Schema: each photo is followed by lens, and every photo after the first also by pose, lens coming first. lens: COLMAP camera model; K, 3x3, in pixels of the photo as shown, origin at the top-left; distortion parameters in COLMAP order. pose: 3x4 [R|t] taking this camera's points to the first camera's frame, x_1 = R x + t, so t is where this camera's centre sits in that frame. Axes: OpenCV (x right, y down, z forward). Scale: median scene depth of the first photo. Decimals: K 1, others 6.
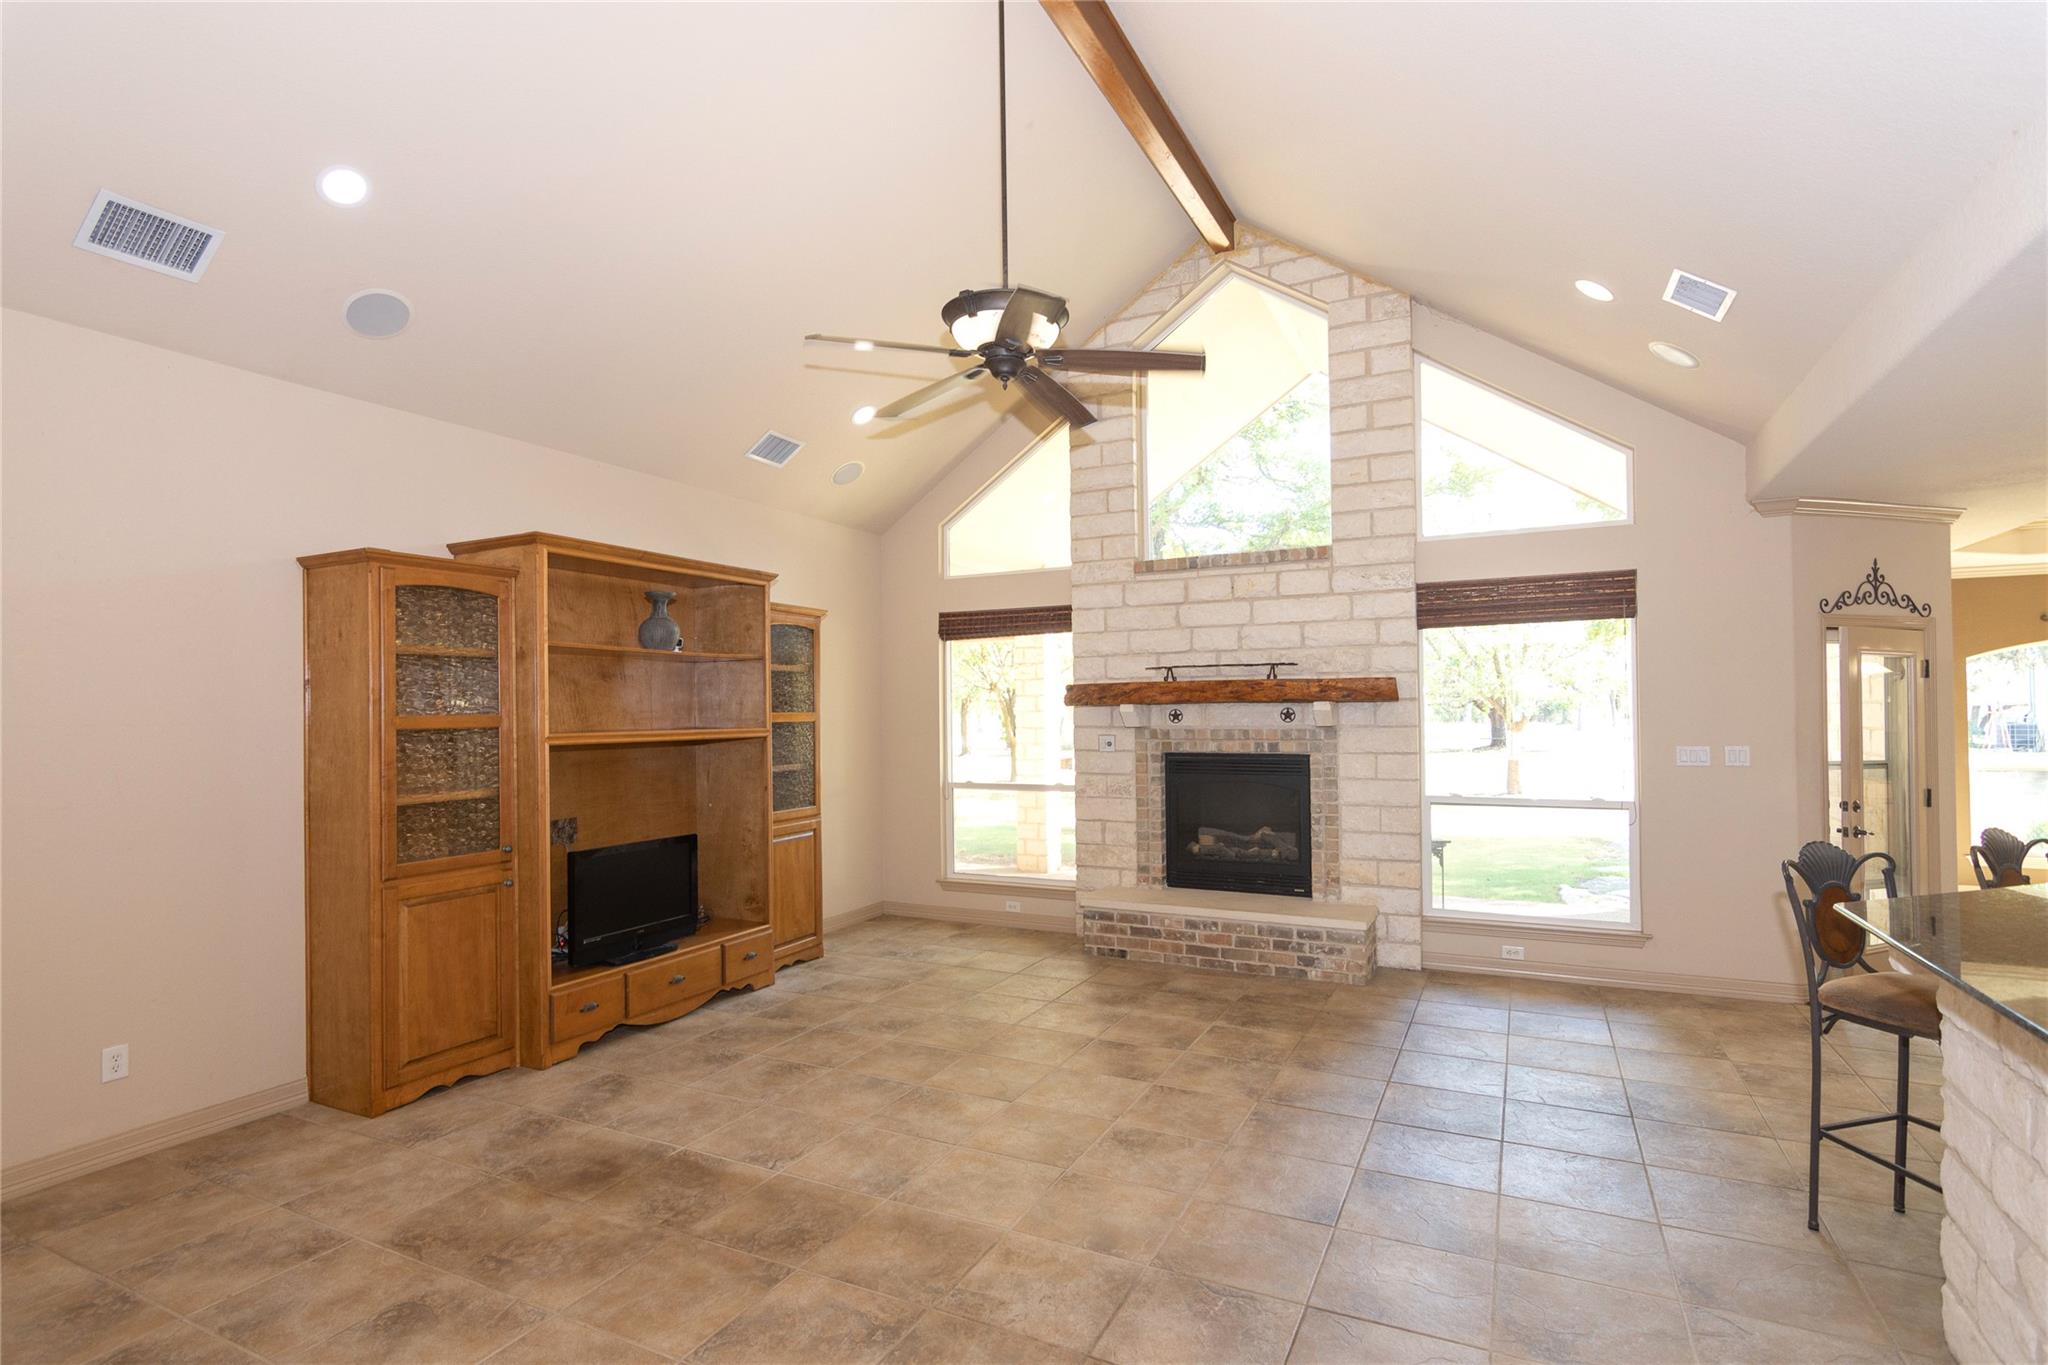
lens RADIAL K [[1016.5, 0, 1036.4], [0, 1016.5, 698.6], [0, 0, 1]] dist [-0.000408, 0.003523]
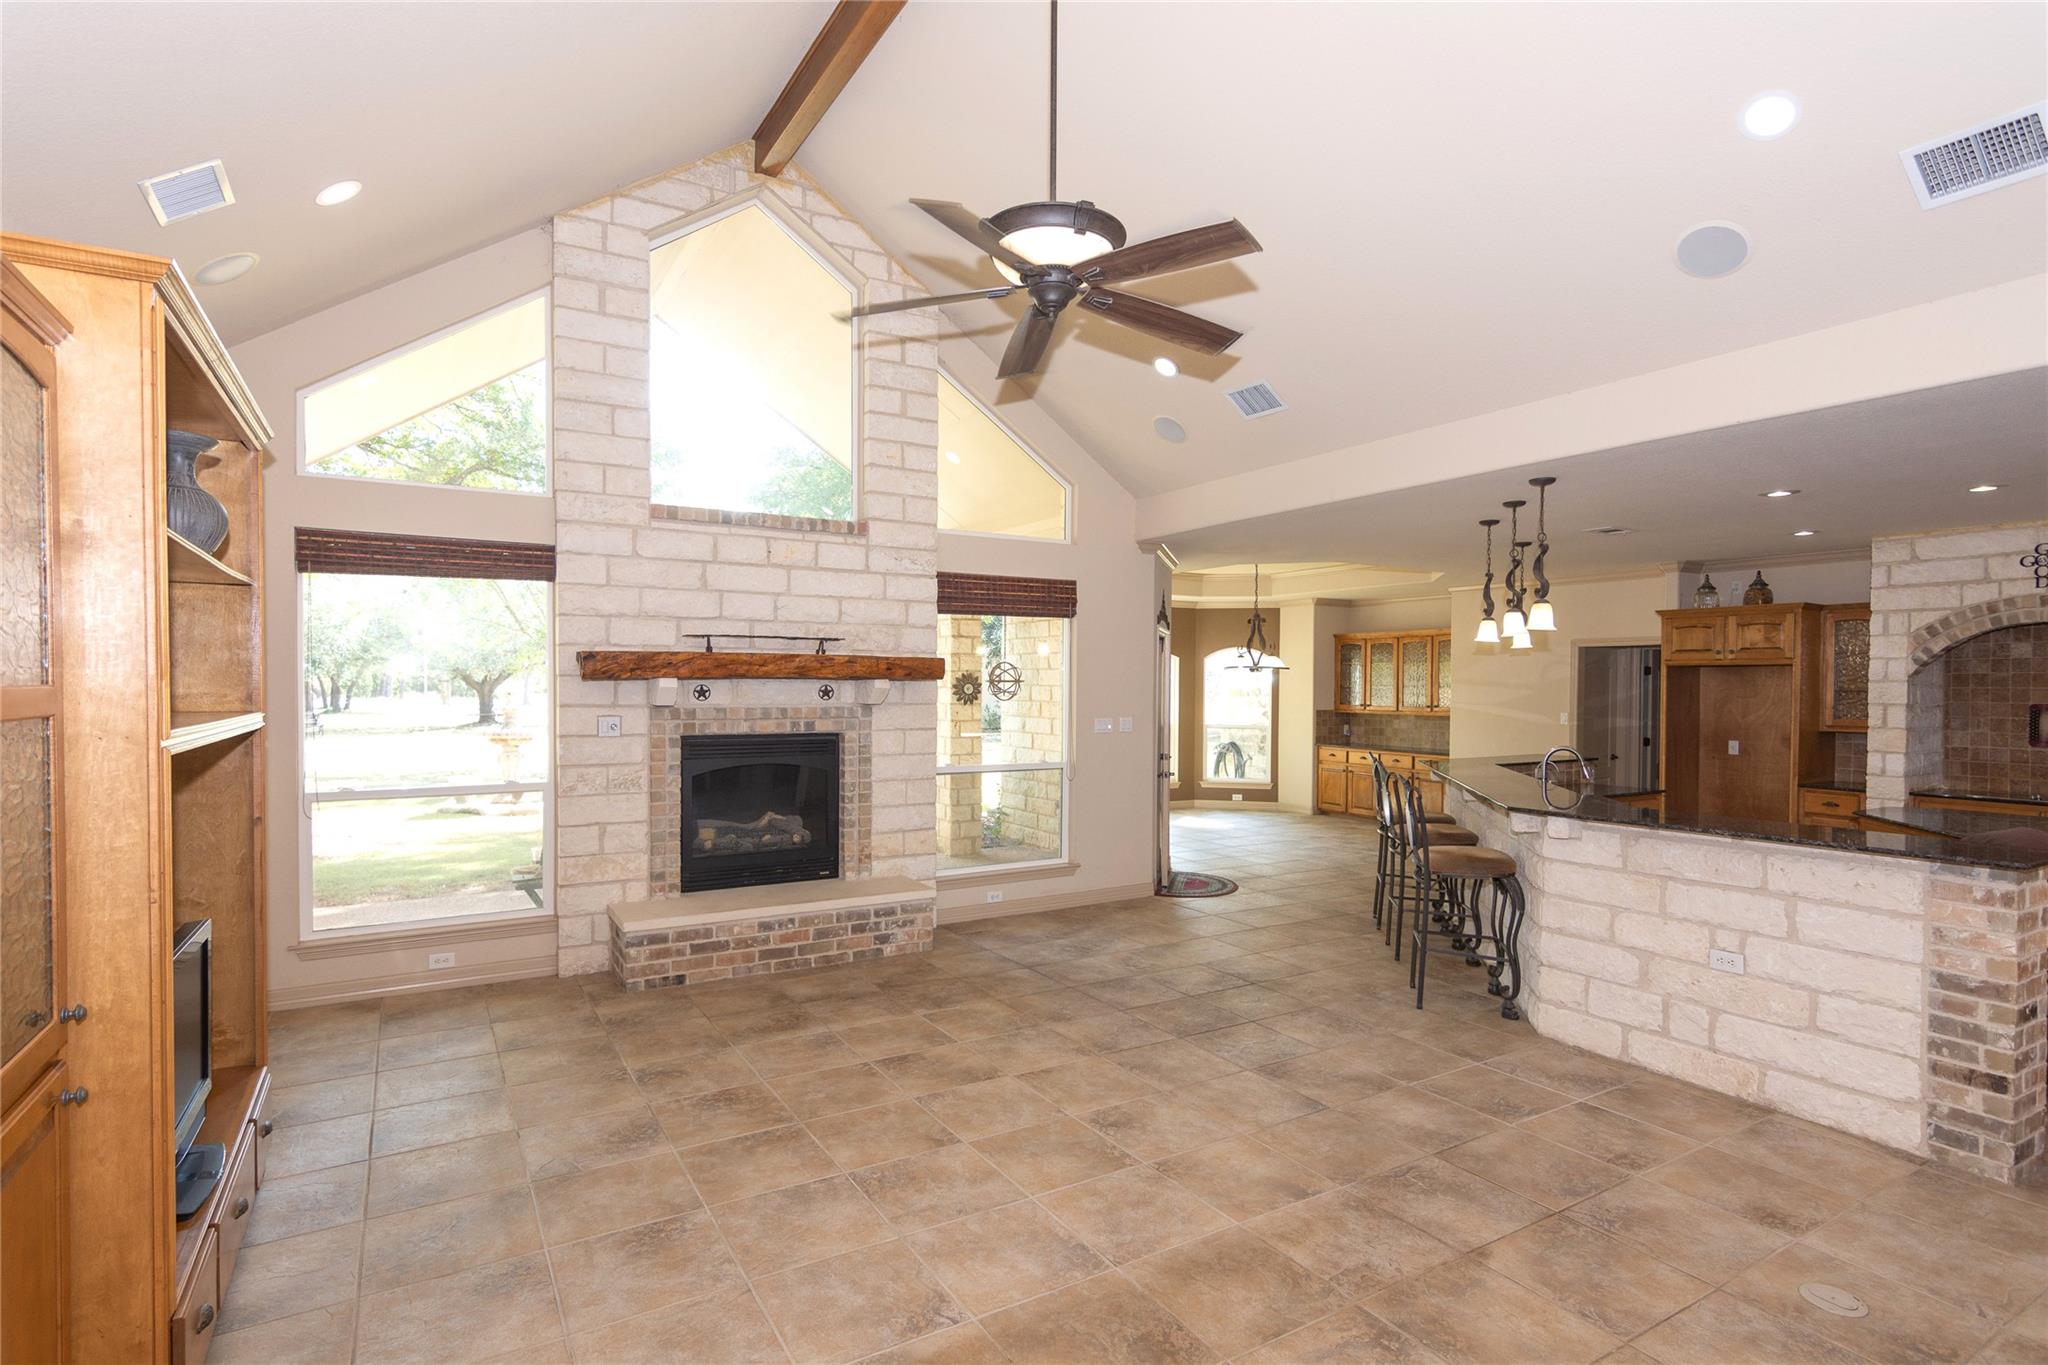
lens RADIAL K [[1016.5, 0, 1040.4], [0, 1016.5, 700.9], [0, 0, 1]] dist [-0.000408, 0.003523]
pose [[0.529054, -0.001959, 0.848586, -0.523883], [-0.021429, 0.999648, 0.015667, 0.005319], [-0.848317, -0.026473, 0.528826, 0.361005]]
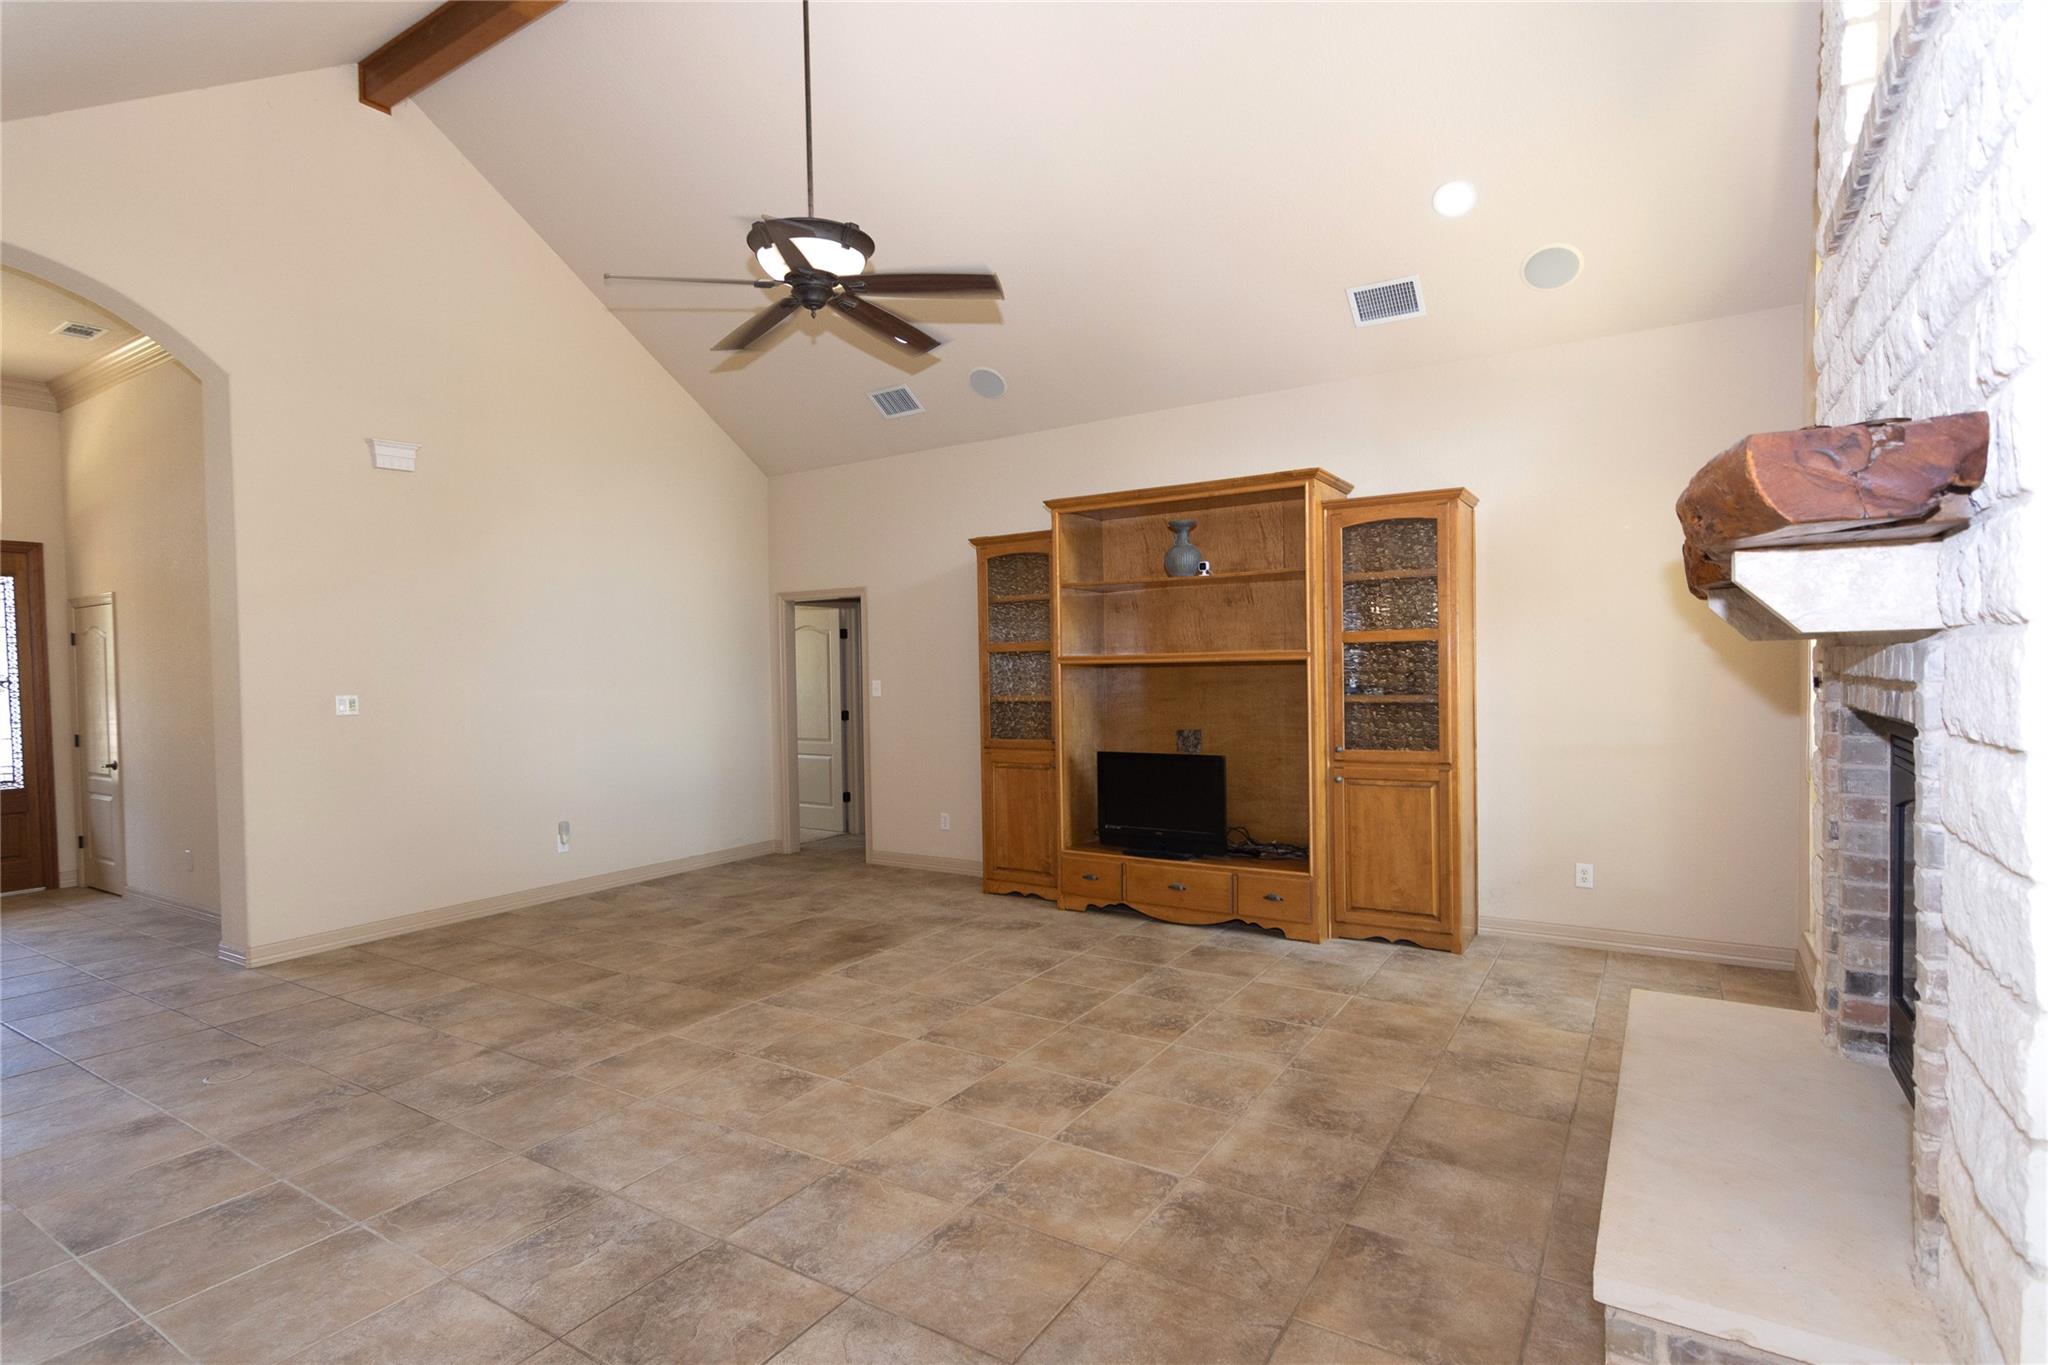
lens RADIAL K [[1016.5, 0, 1006.0], [0, 1016.5, 697.9], [0, 0, 1]] dist [-0.000408, 0.003523]
pose [[-0.132180, 0.040195, -0.990410, 0.654370], [0.030932, 0.998858, 0.036410, 0.031384], [0.990743, -0.025823, -0.133272, 0.885860]]
